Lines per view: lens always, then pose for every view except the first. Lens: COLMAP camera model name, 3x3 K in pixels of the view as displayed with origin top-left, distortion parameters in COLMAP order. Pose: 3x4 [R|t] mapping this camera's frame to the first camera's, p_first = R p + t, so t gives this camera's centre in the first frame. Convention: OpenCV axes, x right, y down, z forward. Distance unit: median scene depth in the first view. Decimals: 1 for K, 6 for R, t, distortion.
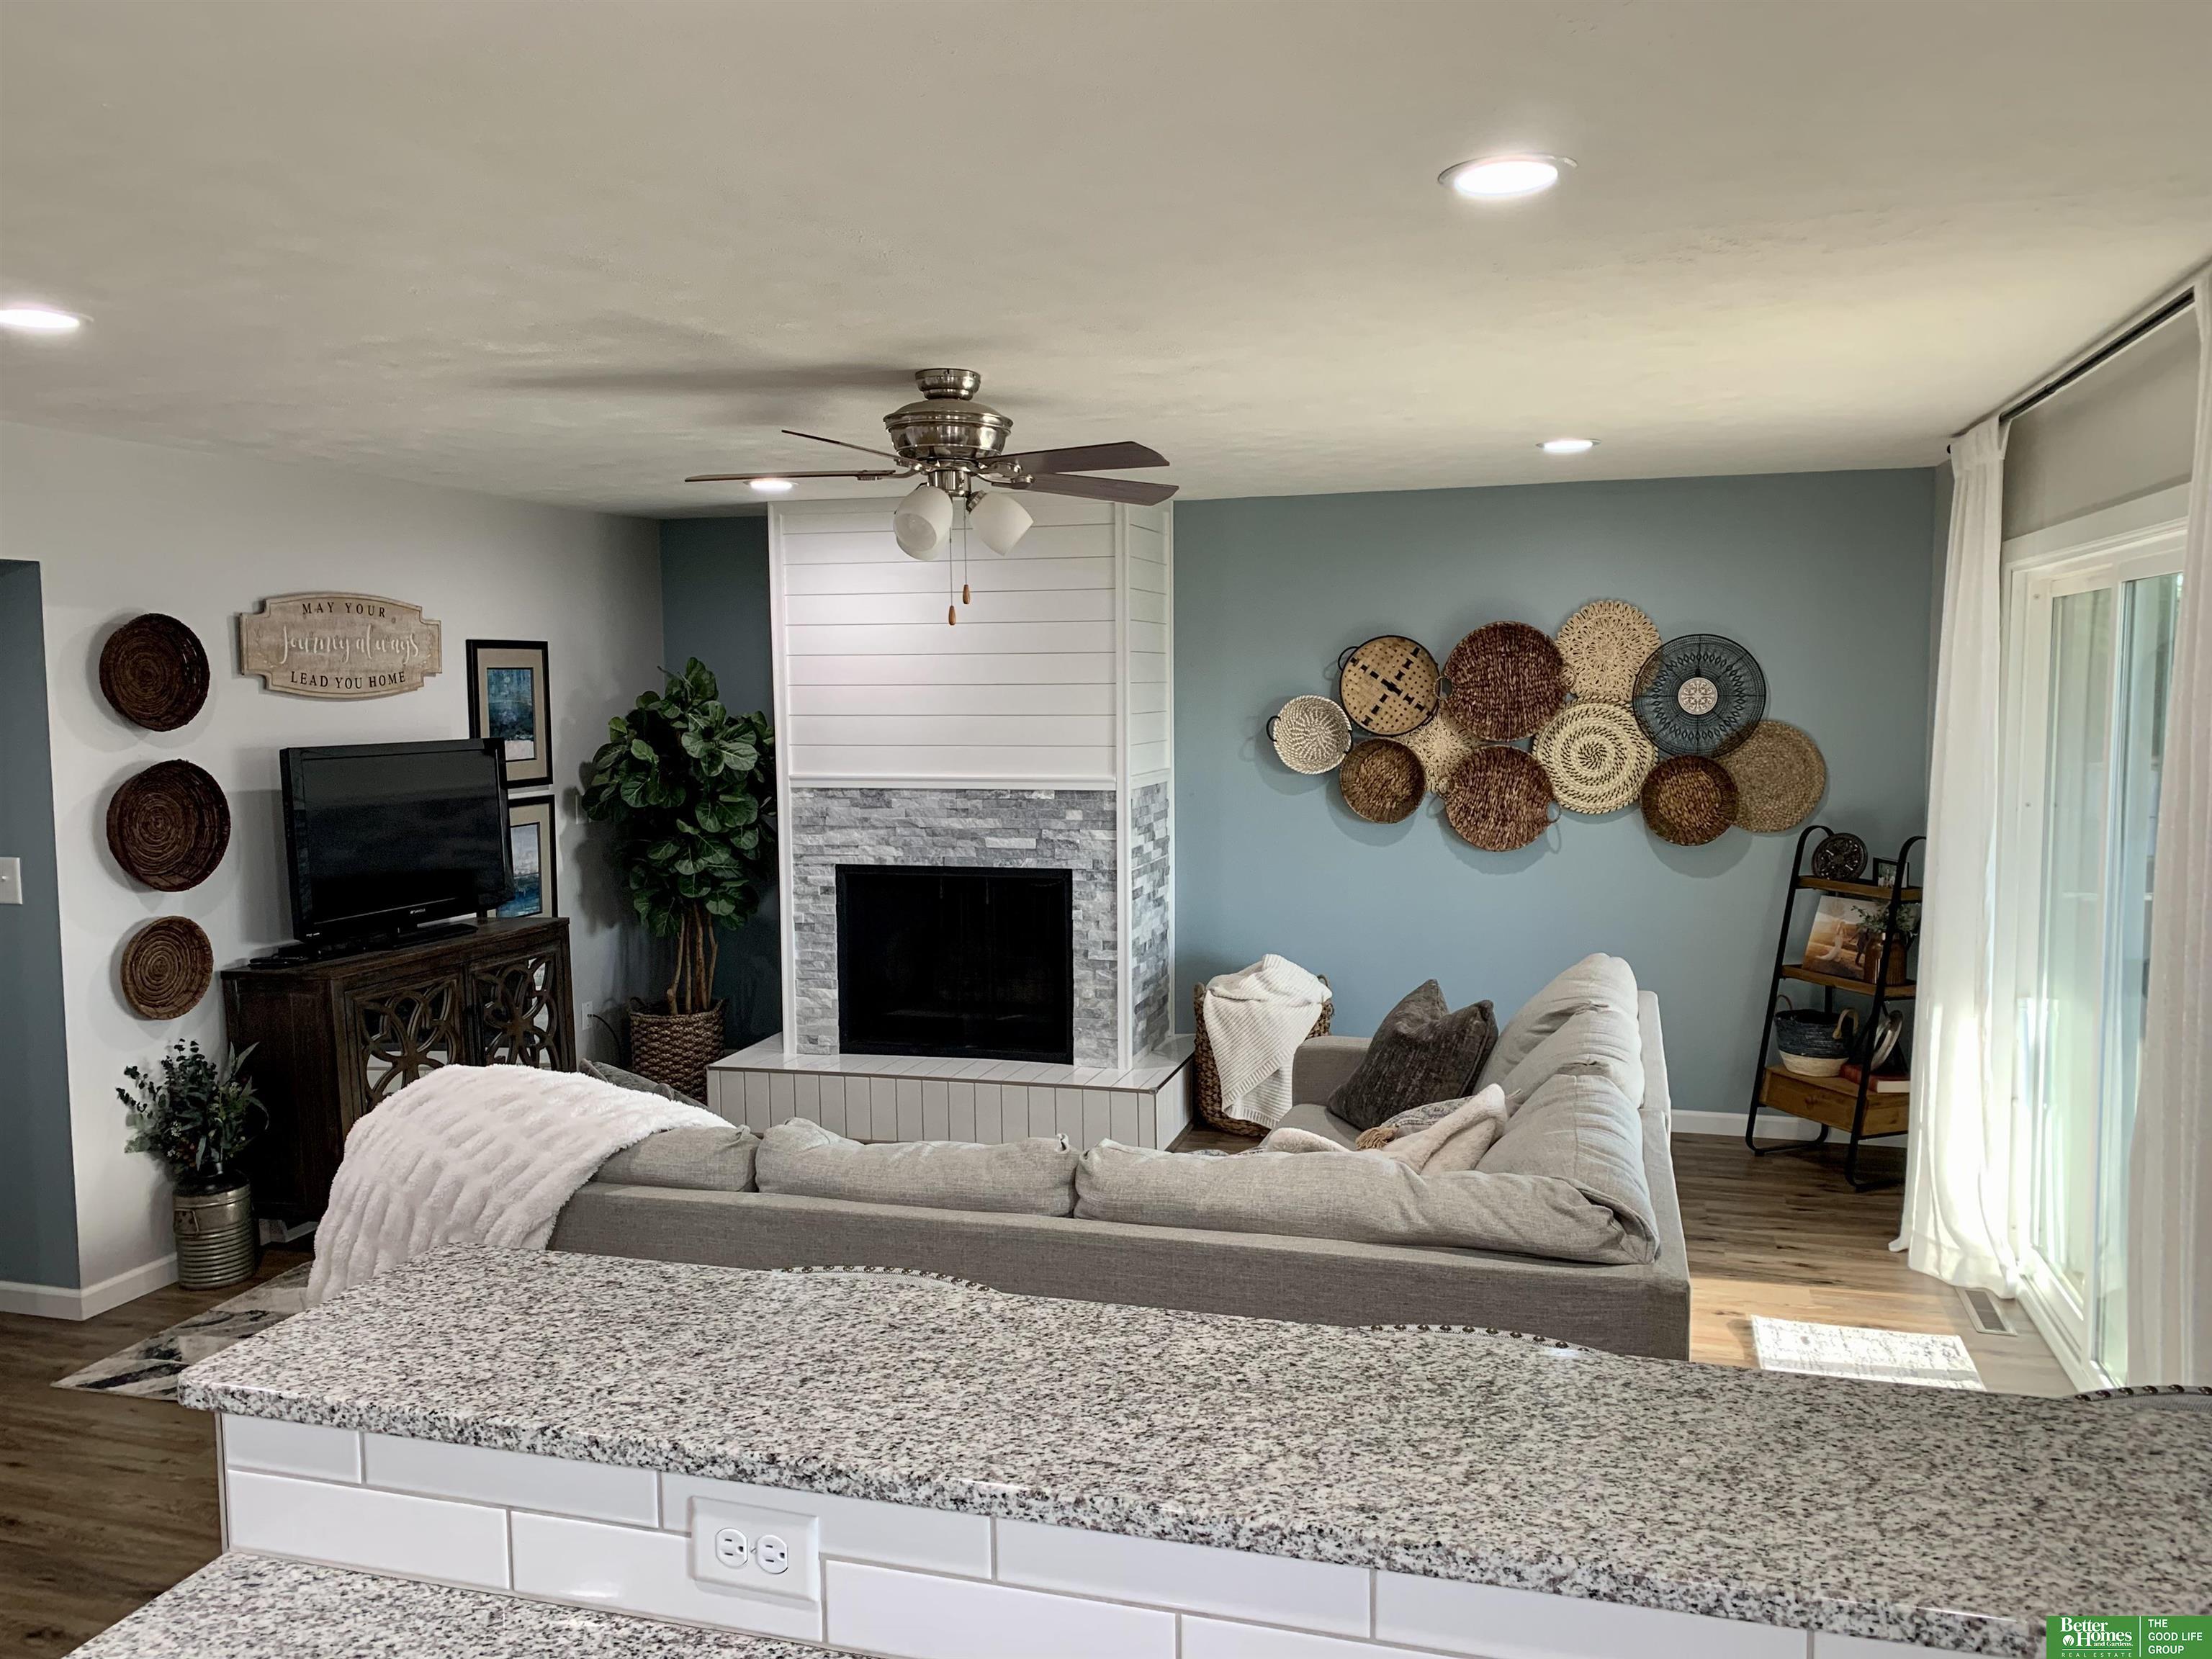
lens RADIAL K [[1677.5, 0, 1106.0], [0, 1677.5, 829.5], [0, 0, 1]] dist [0.077381, -0.036081]
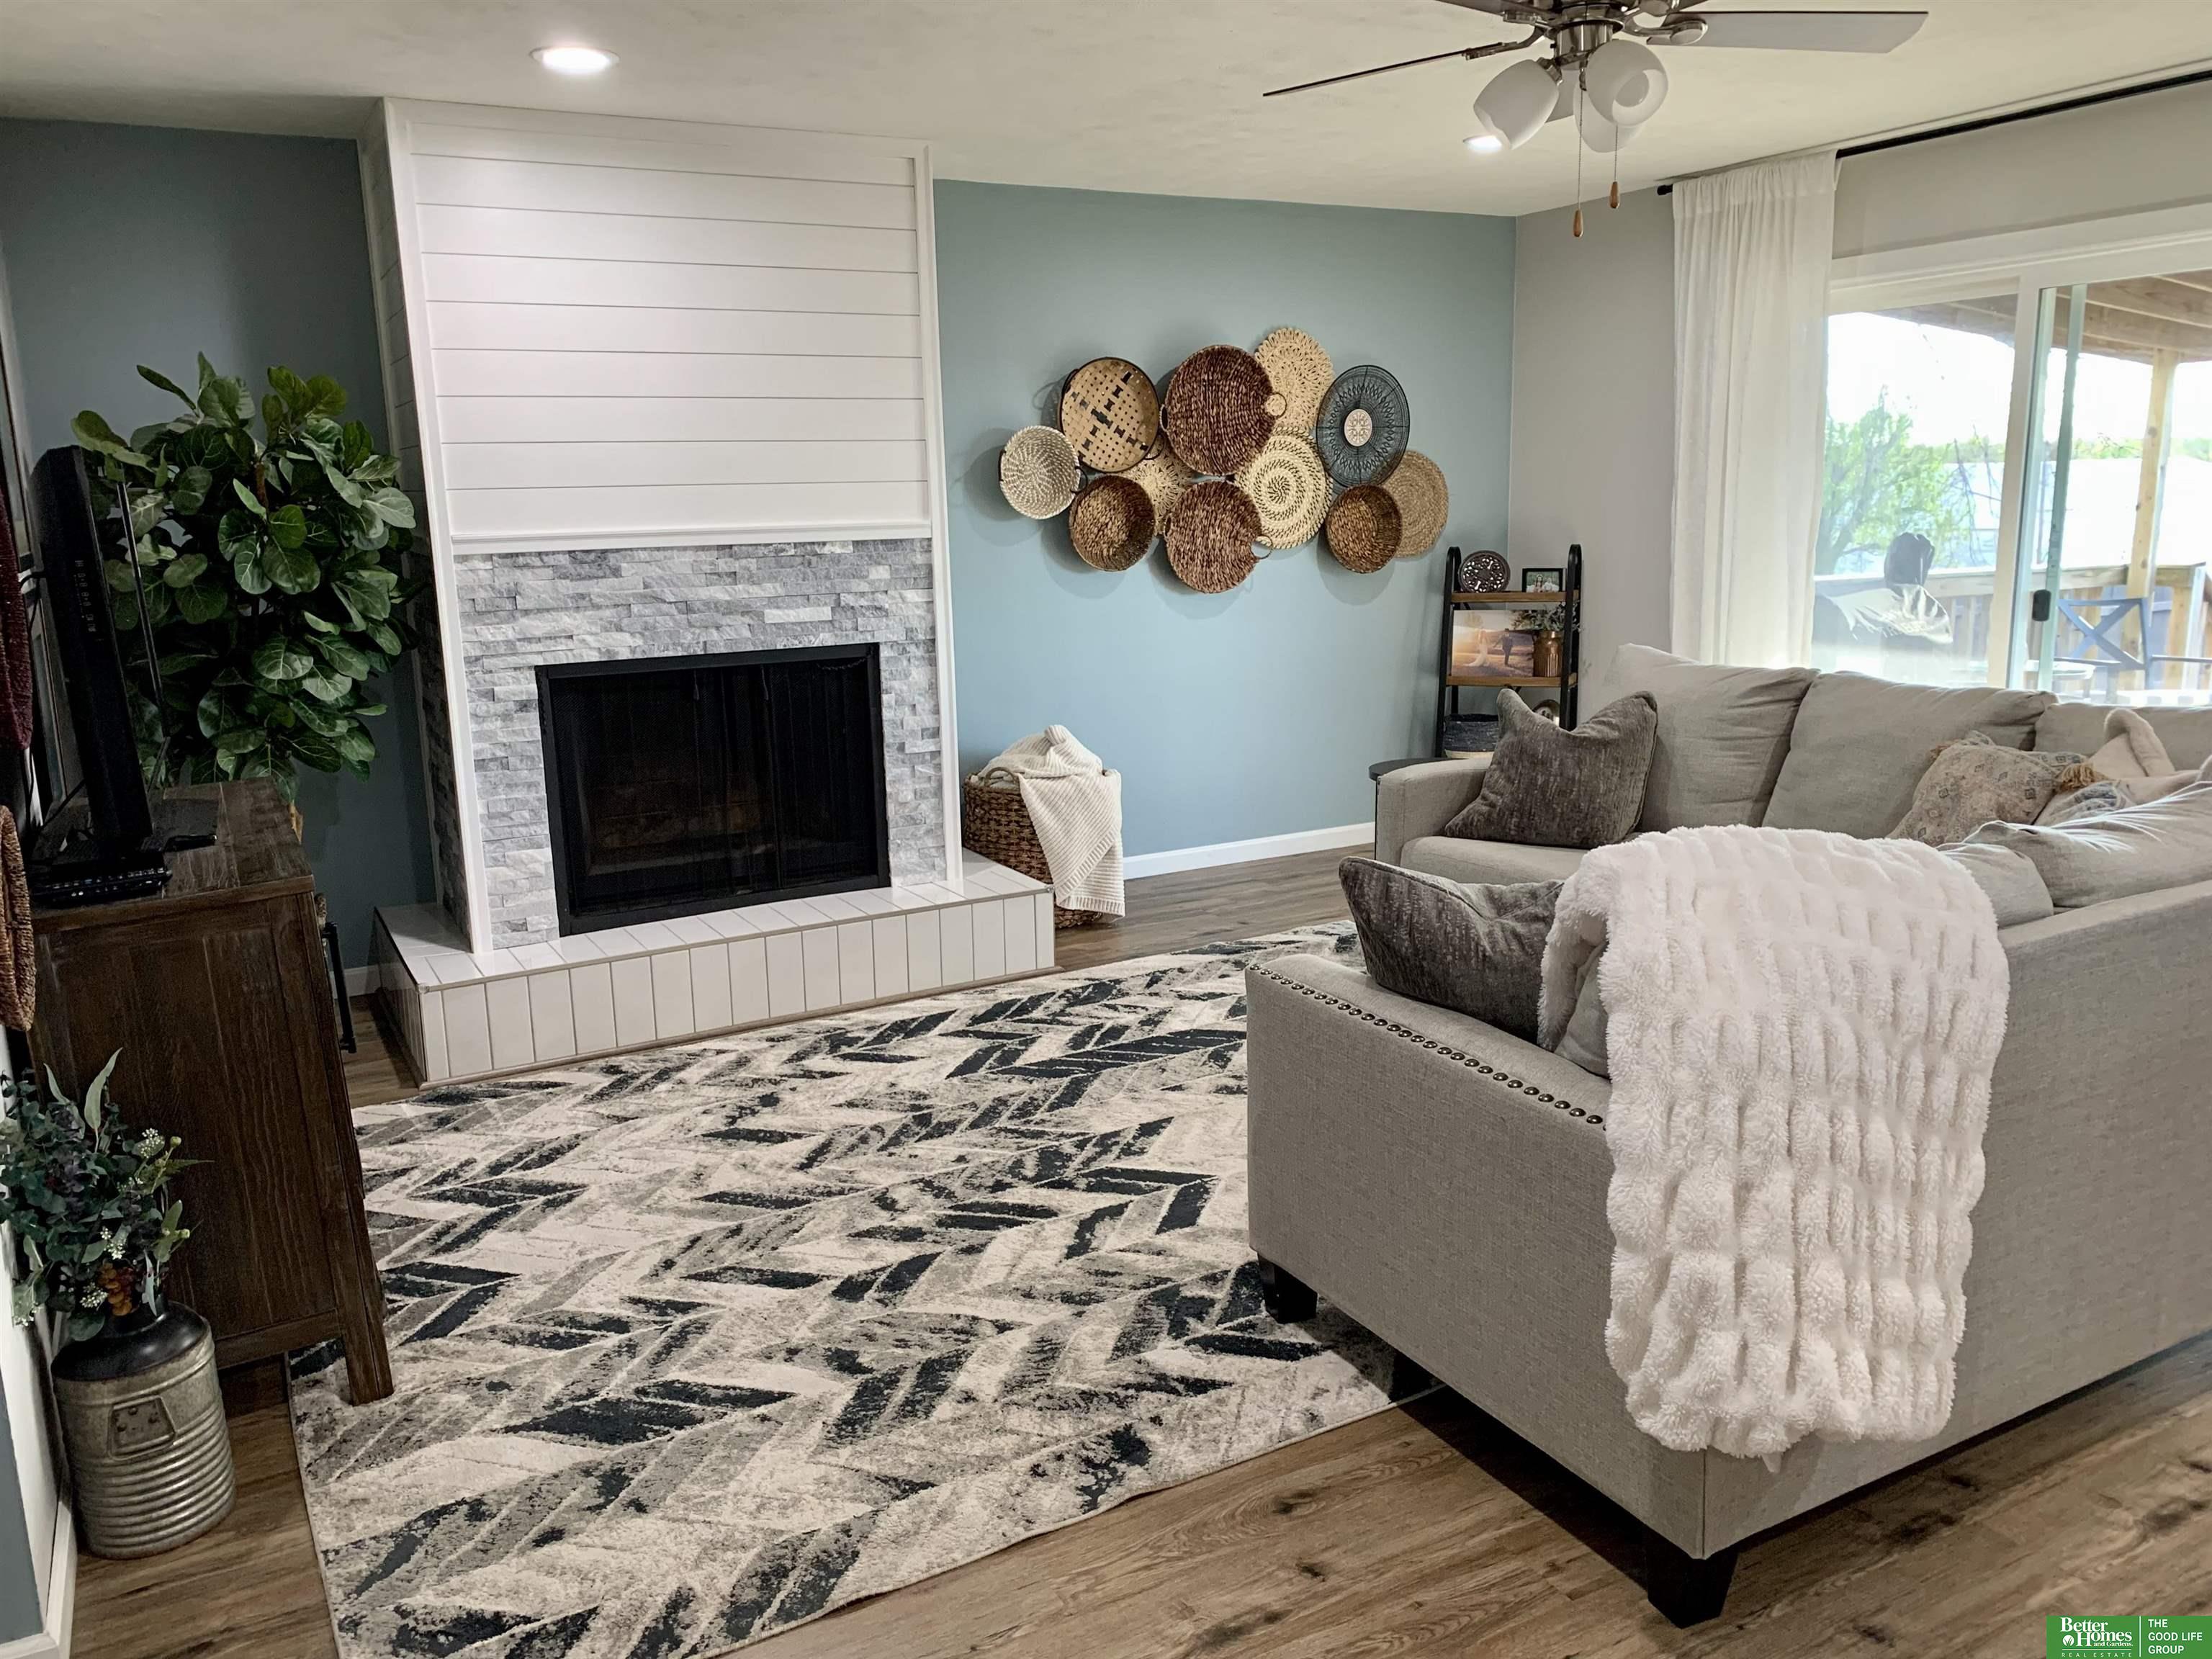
lens RADIAL K [[1661.3, 0, 1106.0], [0, 1661.3, 829.5], [0, 0, 1]] dist [0.121979, -0.223561]
pose [[0.707003, -0.151692, 0.690750, -0.494210], [0.082164, 0.987730, 0.132813, 0.014998], [-0.702421, -0.037144, 0.710792, 0.358880]]
